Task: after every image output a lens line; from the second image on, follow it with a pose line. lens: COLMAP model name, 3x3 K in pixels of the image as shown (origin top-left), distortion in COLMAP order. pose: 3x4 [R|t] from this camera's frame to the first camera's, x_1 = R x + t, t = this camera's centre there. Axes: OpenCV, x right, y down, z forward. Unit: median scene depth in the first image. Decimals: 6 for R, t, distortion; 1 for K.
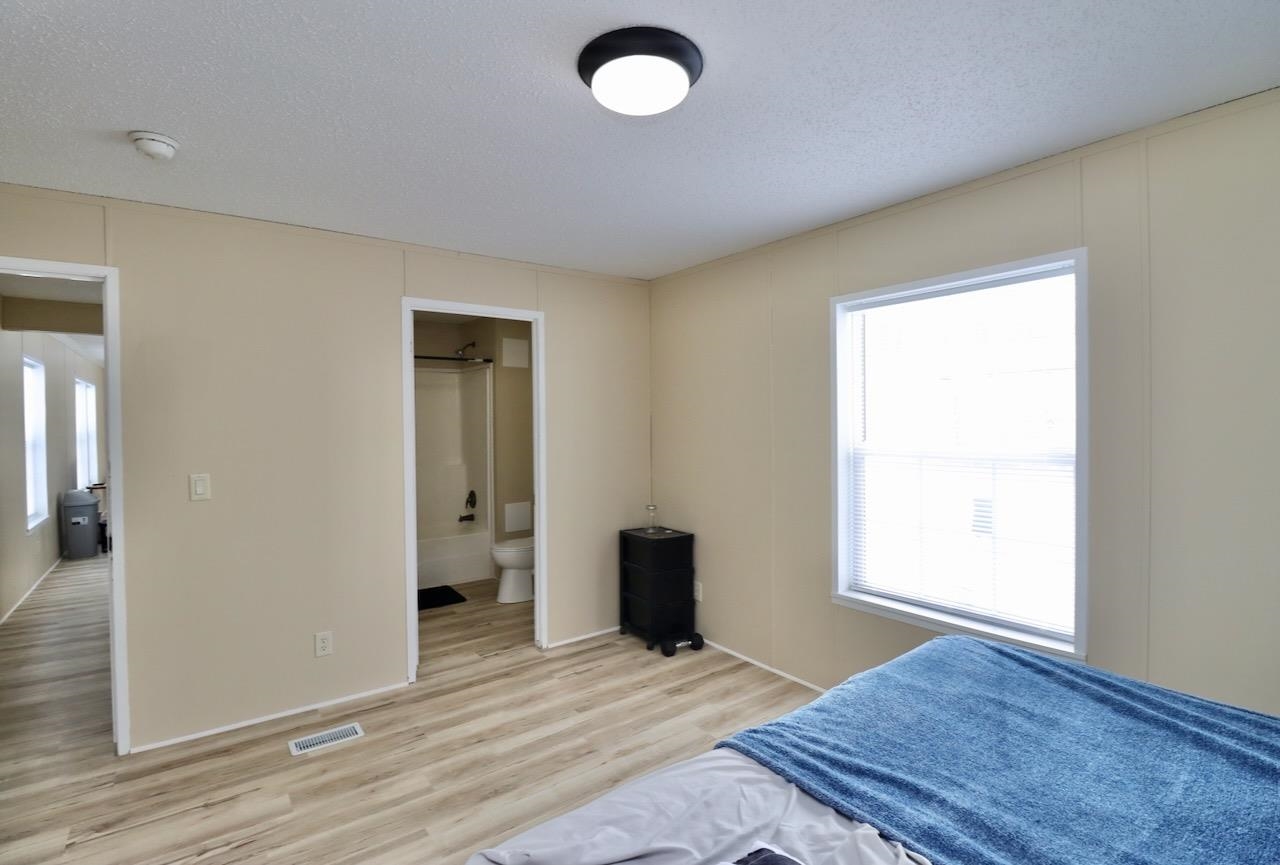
lens RADIAL K [[617.6, 0, 640.0], [0, 617.6, 432.5], [0, 0, 1]] dist [-0.000384, -0.000009]
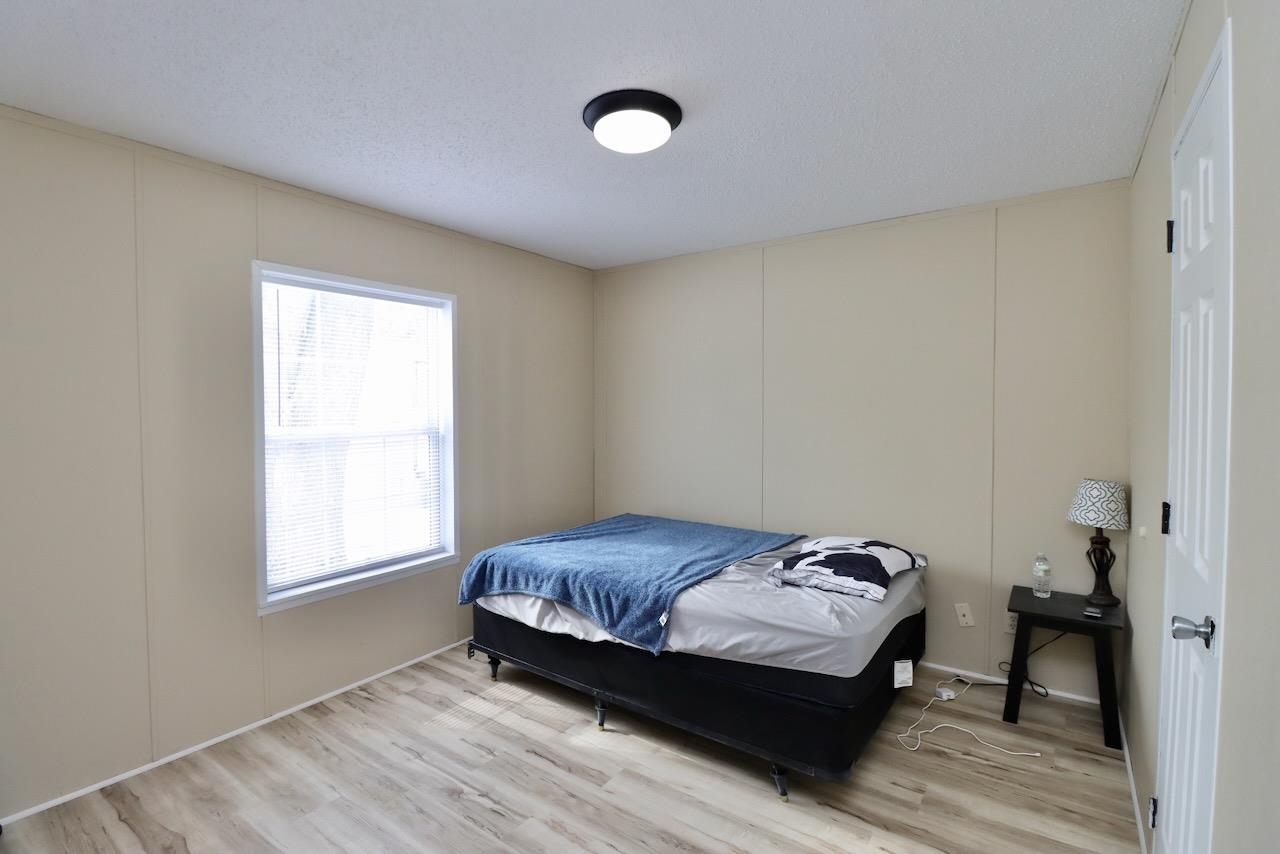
lens RADIAL K [[601.7, 0, 640.0], [0, 601.7, 427.0], [0, 0, 1]] dist [0.000694, 0.000216]
pose [[-0.317726, -0.020890, 0.947952, -0.320535], [0.025425, 0.999210, 0.030541, 0.000005], [-0.947841, 0.033806, -0.316944, 0.373823]]
